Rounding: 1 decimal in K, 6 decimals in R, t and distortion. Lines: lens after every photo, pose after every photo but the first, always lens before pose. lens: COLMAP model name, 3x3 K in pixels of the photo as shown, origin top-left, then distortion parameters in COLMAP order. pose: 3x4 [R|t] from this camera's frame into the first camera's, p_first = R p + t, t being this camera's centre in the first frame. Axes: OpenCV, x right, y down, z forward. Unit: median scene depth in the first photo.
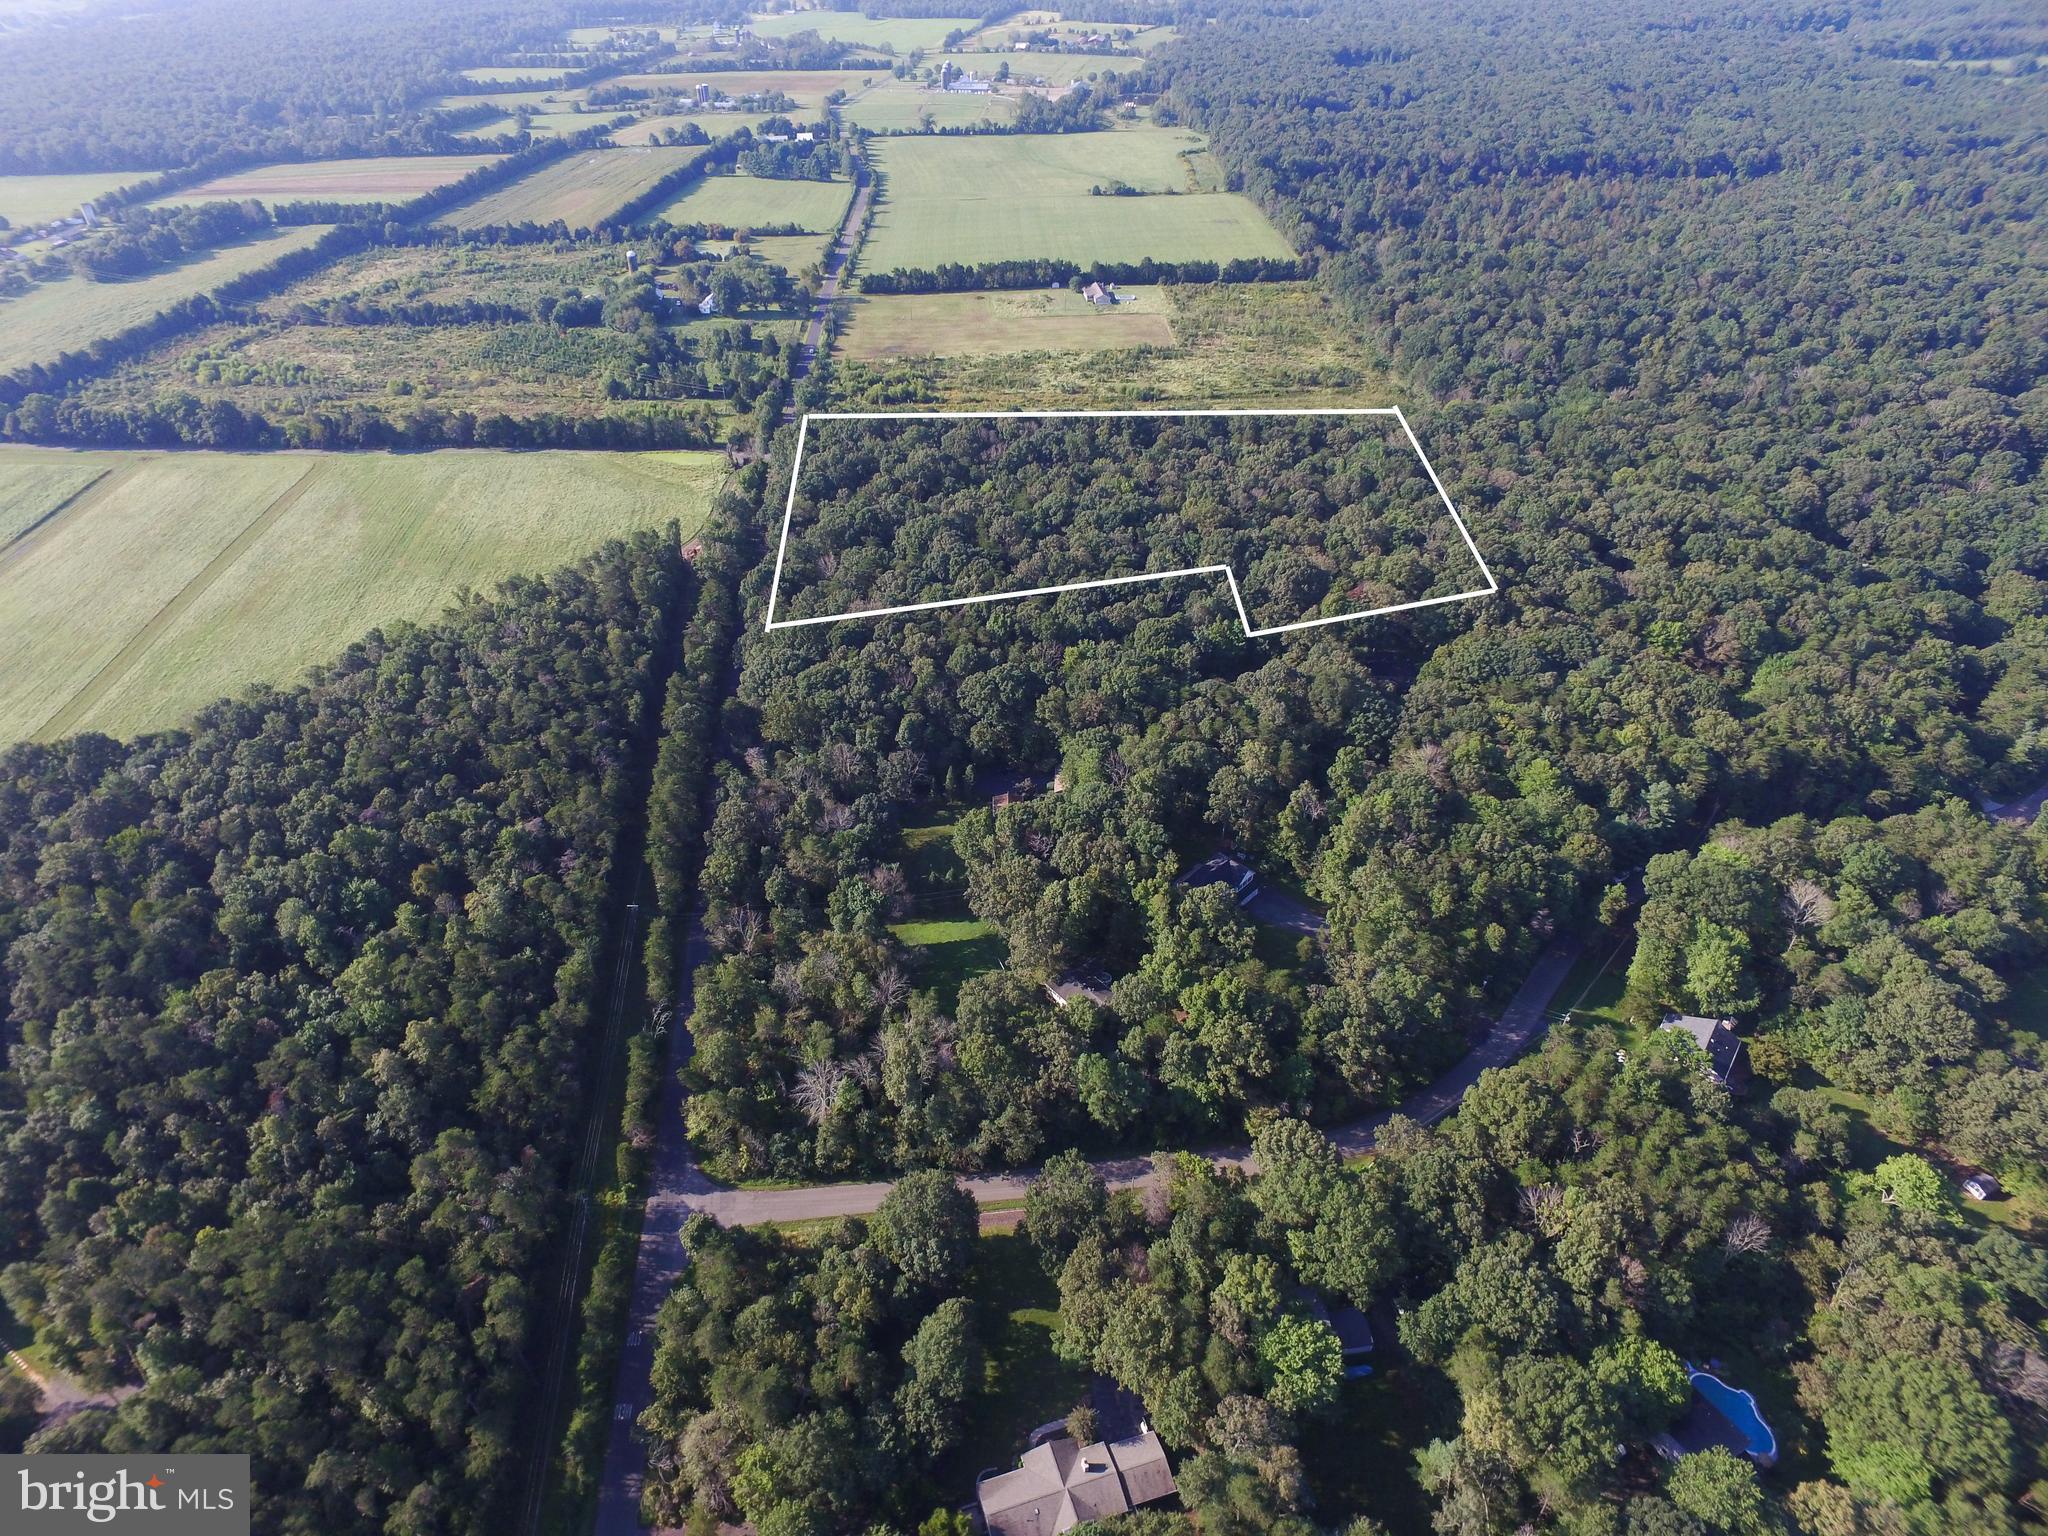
lens RADIAL K [[1107.7, 0, 878.3], [0, 1107.7, 753.9], [0, 0, 1]] dist [-0.020492, 0.020505]
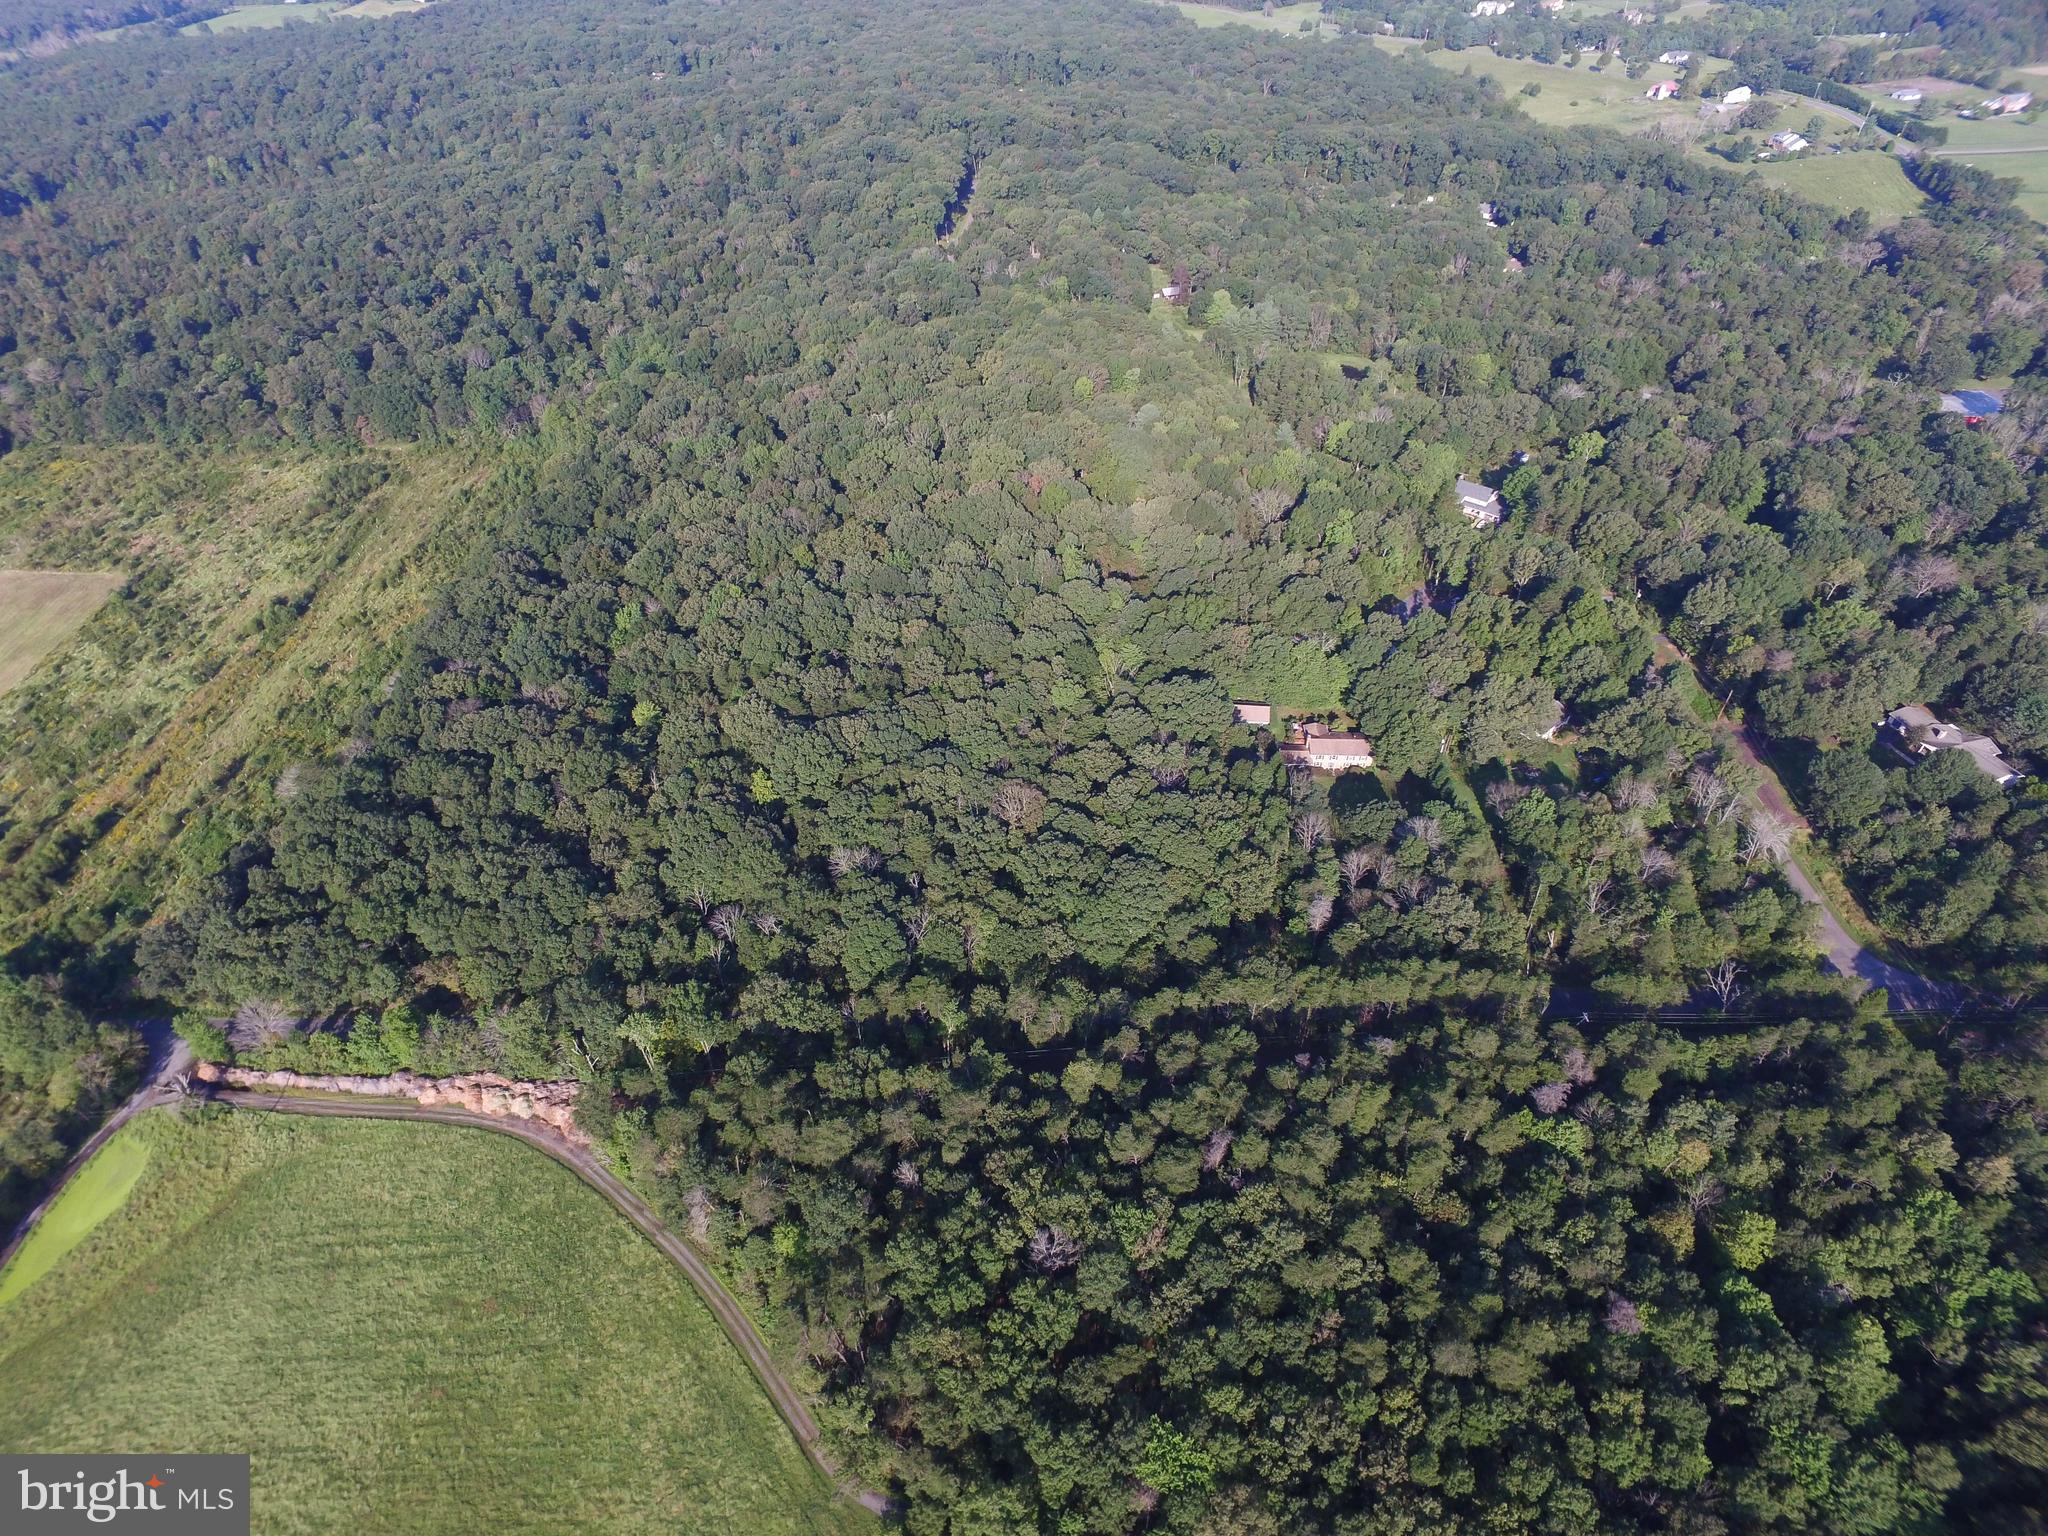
lens RADIAL K [[1276.7, 0, 877.8], [0, 1276.7, 814.0], [0, 0, 1]] dist [-0.034229, 0.032361]
pose [[0.039819, -0.624712, 0.779839, -0.602595], [0.655834, 0.605159, 0.451292, -0.501320], [-0.753854, 0.493475, 0.433804, 0.607533]]
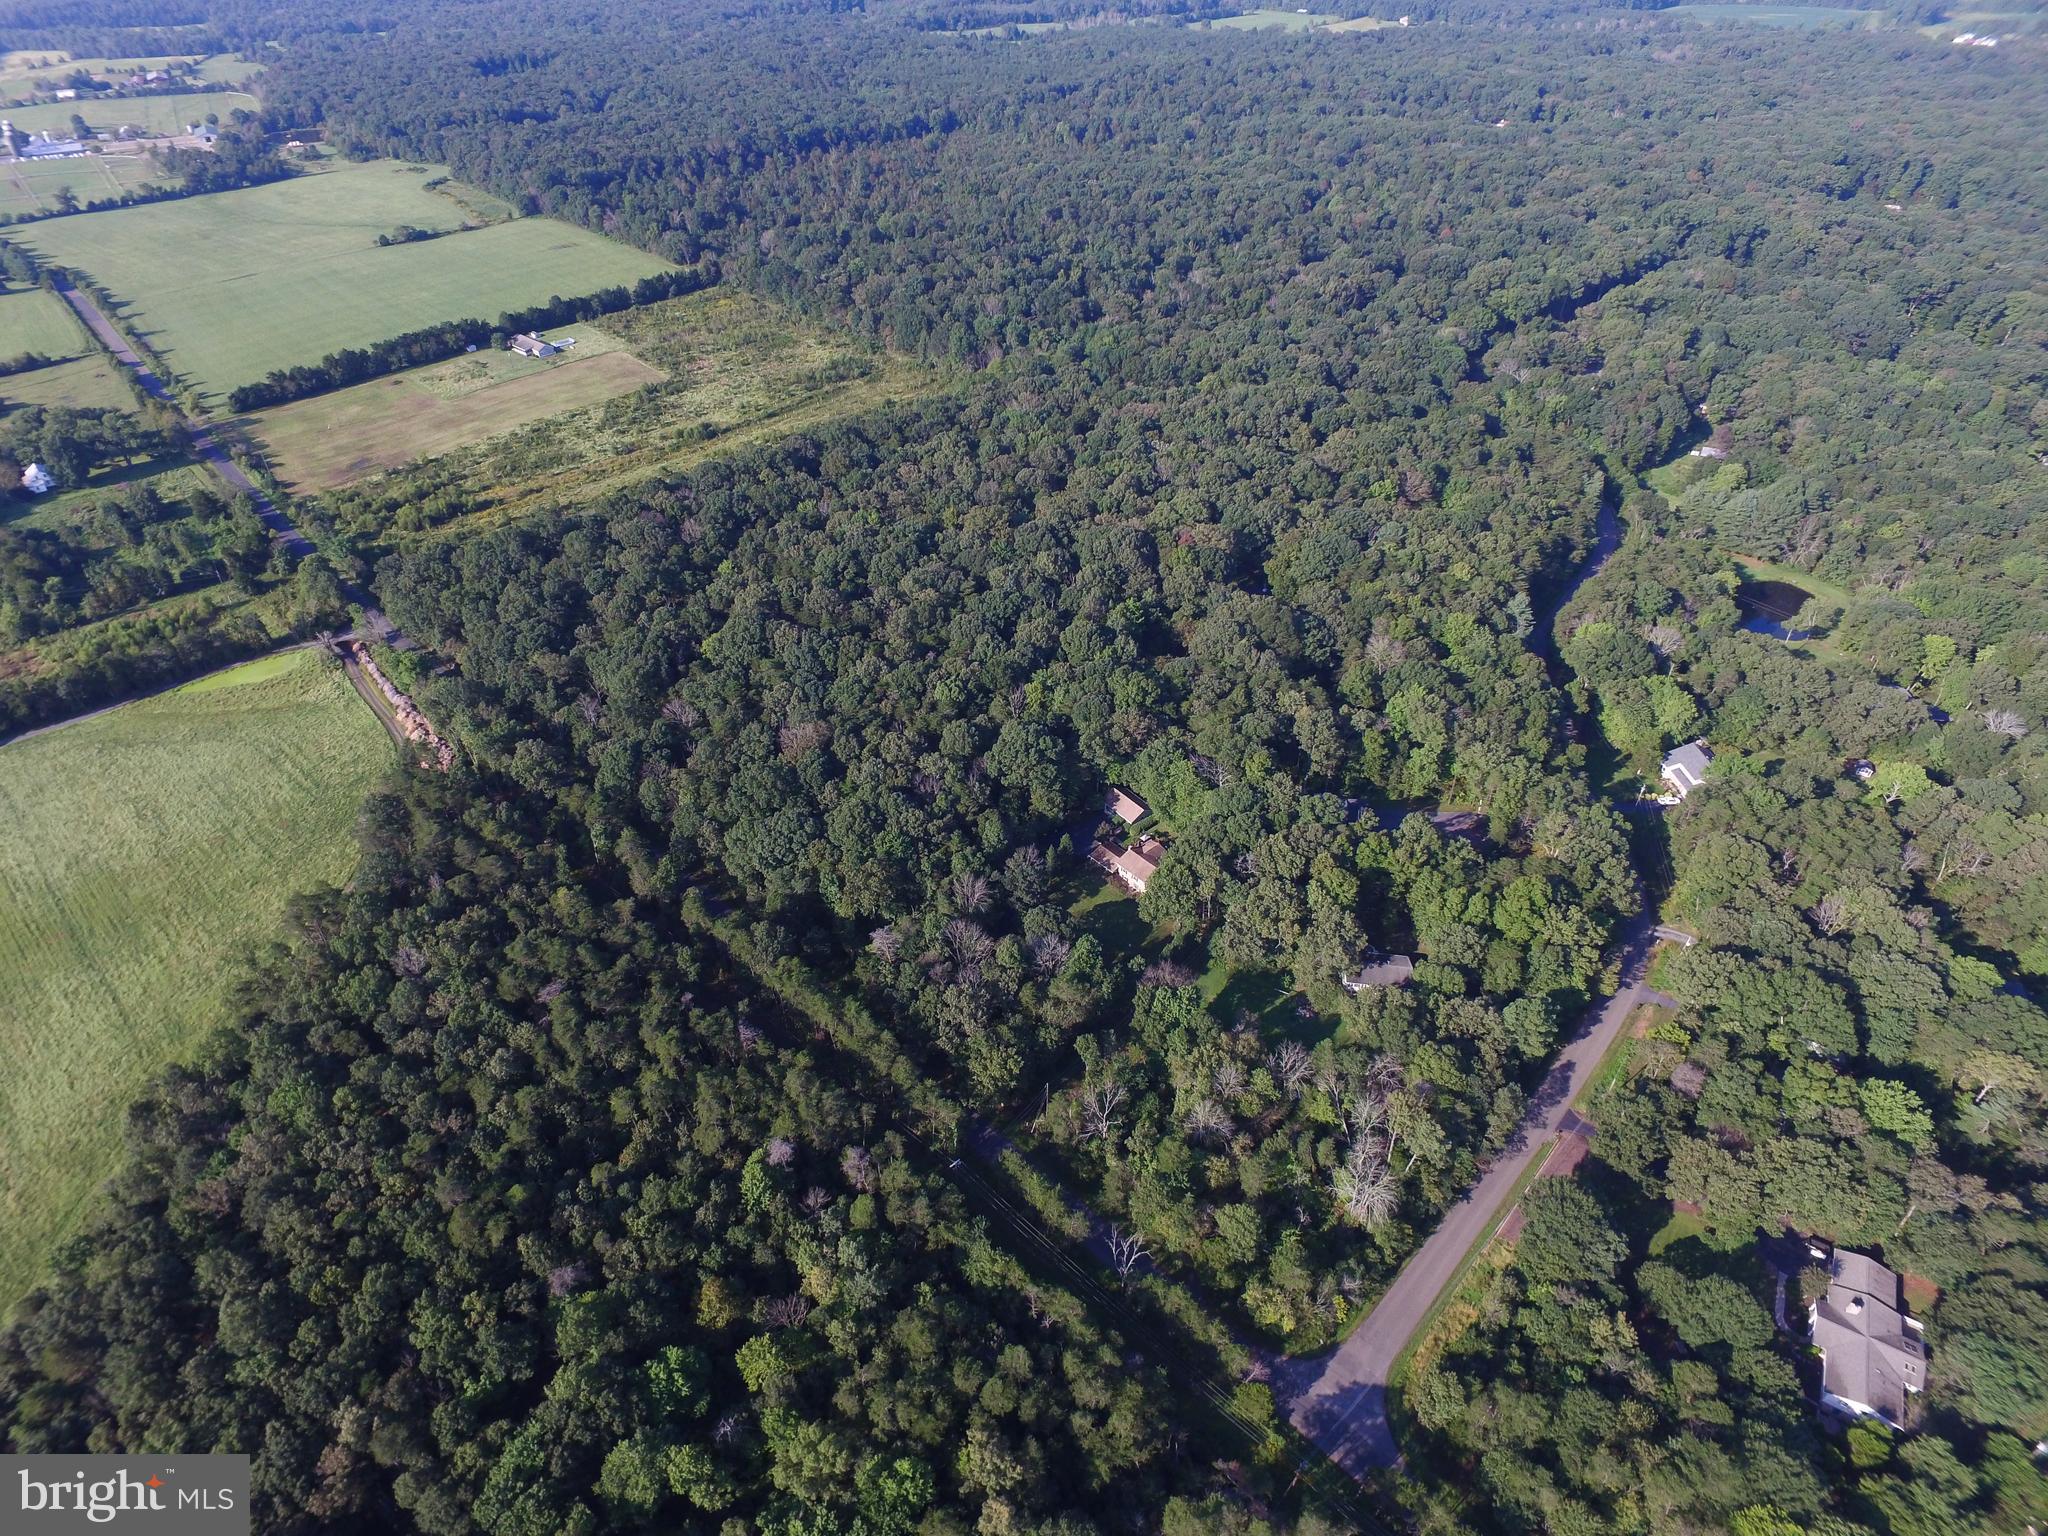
lens RADIAL K [[1189.2, 0, 843.5], [0, 1189.2, 765.7], [0, 0, 1]] dist [-0.025311, 0.019040]
pose [[0.756142, -0.401741, 0.516578, -0.406470], [0.417042, 0.904147, 0.092705, -0.157094], [-0.504306, 0.145337, 0.851207, 0.179646]]
